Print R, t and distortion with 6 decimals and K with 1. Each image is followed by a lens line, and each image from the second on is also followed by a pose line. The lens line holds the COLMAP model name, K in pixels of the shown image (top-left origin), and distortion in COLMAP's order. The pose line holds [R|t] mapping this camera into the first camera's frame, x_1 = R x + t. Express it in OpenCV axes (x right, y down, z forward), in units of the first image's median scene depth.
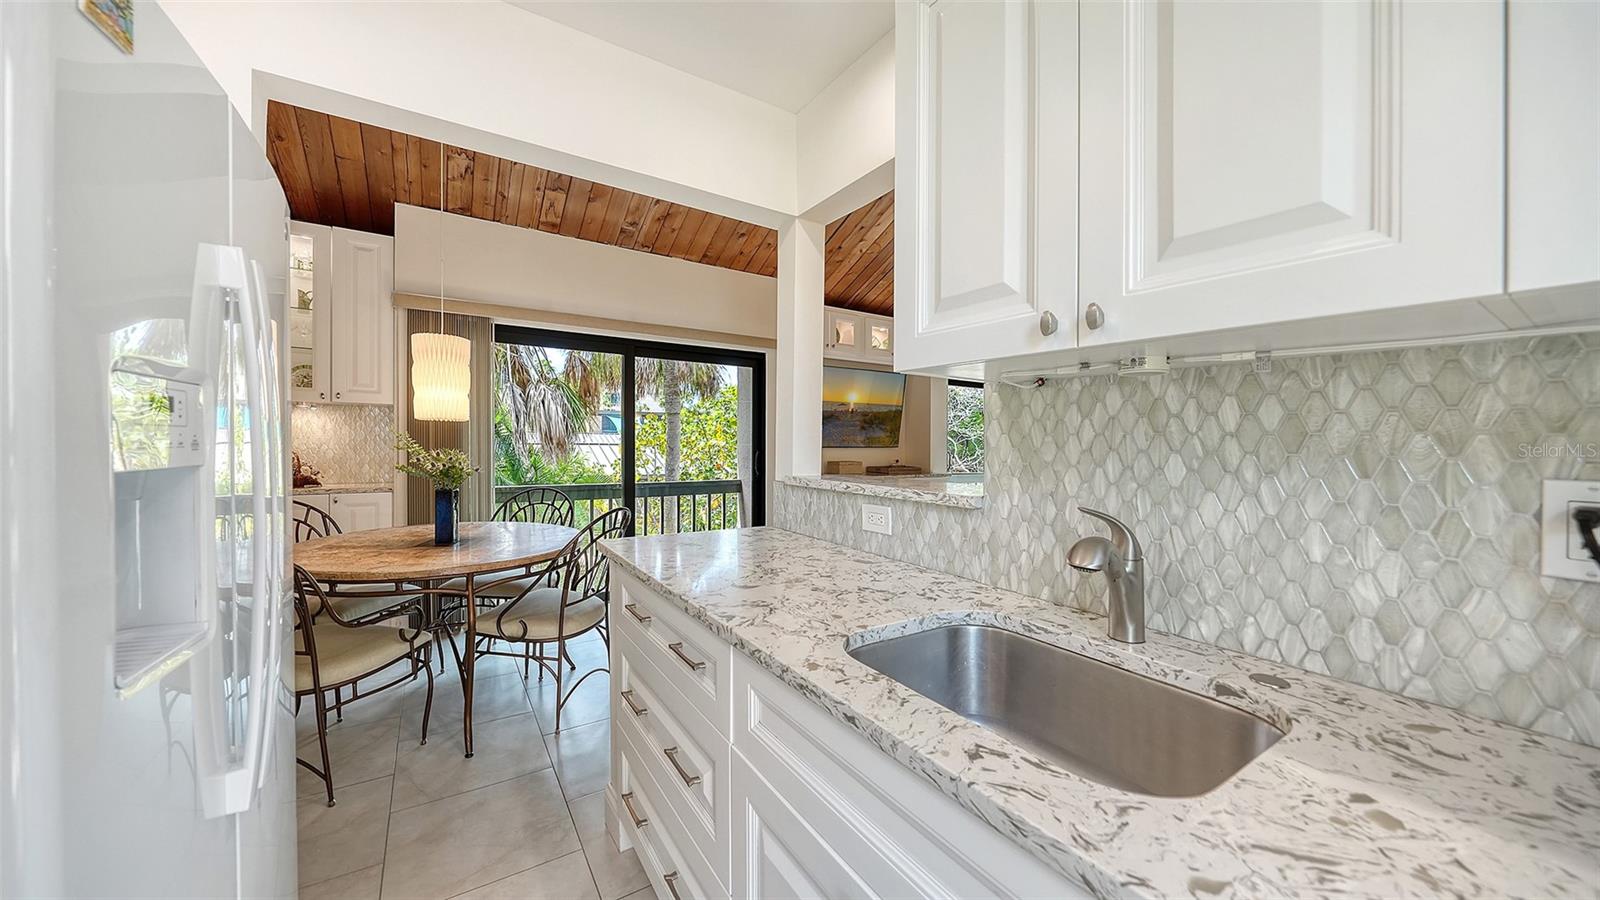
lens RADIAL K [[560.2, 0, 806.6], [0, 560.2, 456.1], [0, 0, 1]] dist [-0.003257, -0.000302]
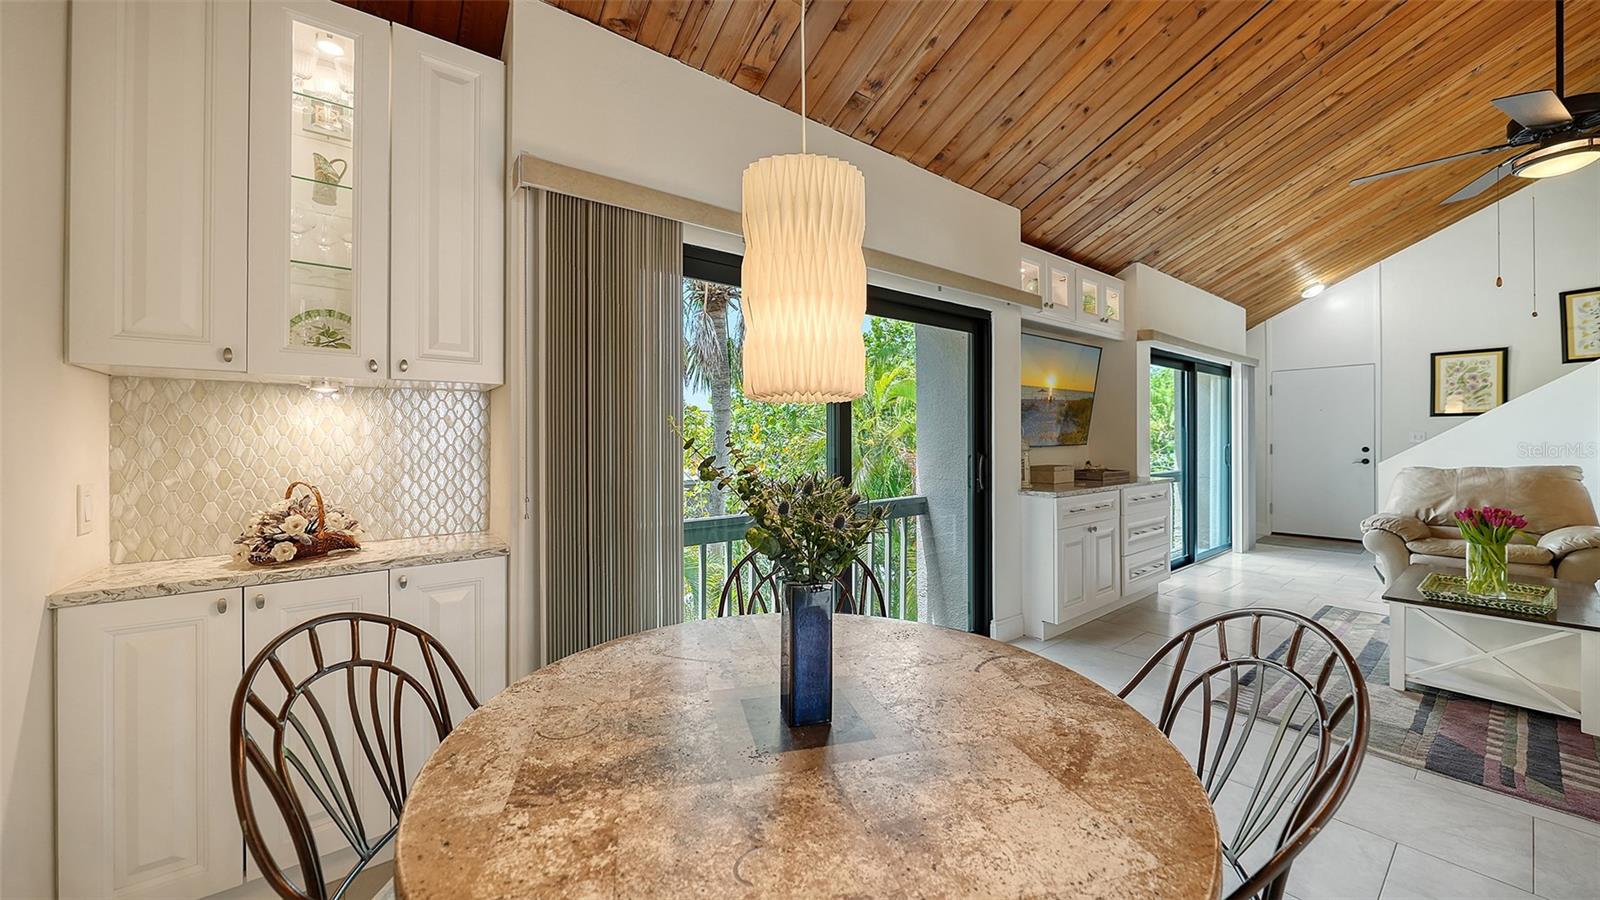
lens RADIAL K [[575.8, 0, 801.7], [0, 575.8, 442.2], [0, 0, 1]] dist [-0.001247, -0.000055]
pose [[0.997171, -0.022791, 0.071632, -0.629127], [0.024400, 0.999468, -0.021661, -0.026622], [-0.071100, 0.023348, 0.997196, 0.563460]]
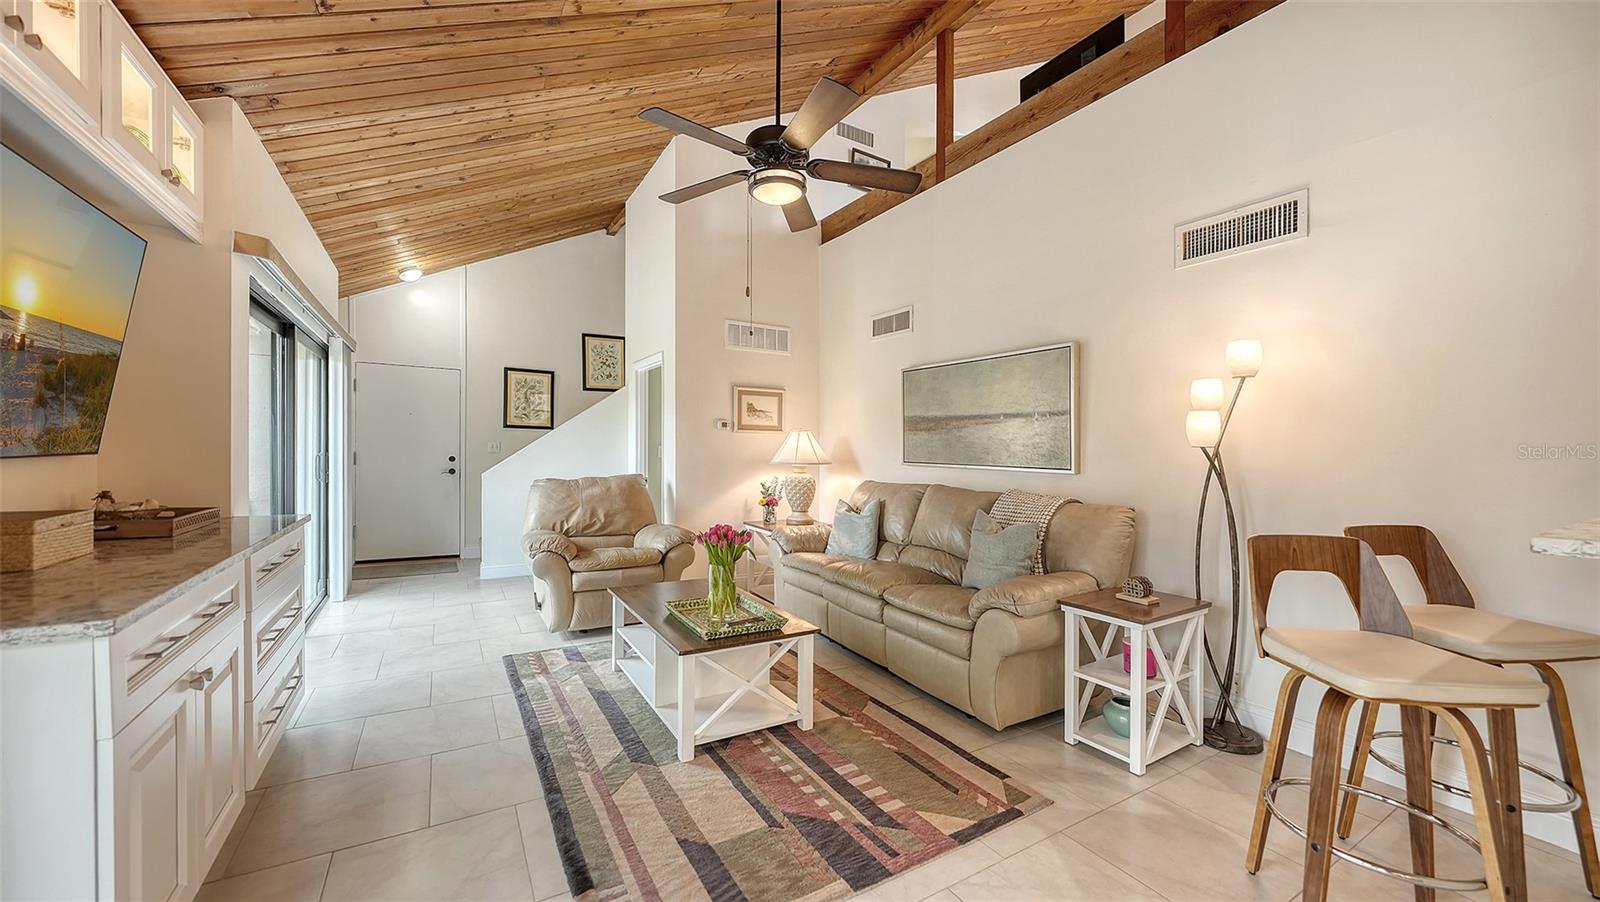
lens RADIAL K [[584.2, 0, 789.5], [0, 584.2, 454.8], [0, 0, 1]] dist [-0.002508, 0.000100]
pose [[0.062232, -0.025263, 0.997742, -0.345220], [0.014037, 0.999603, 0.024434, -0.044651], [-0.997963, 0.012485, 0.062562, 1.276947]]
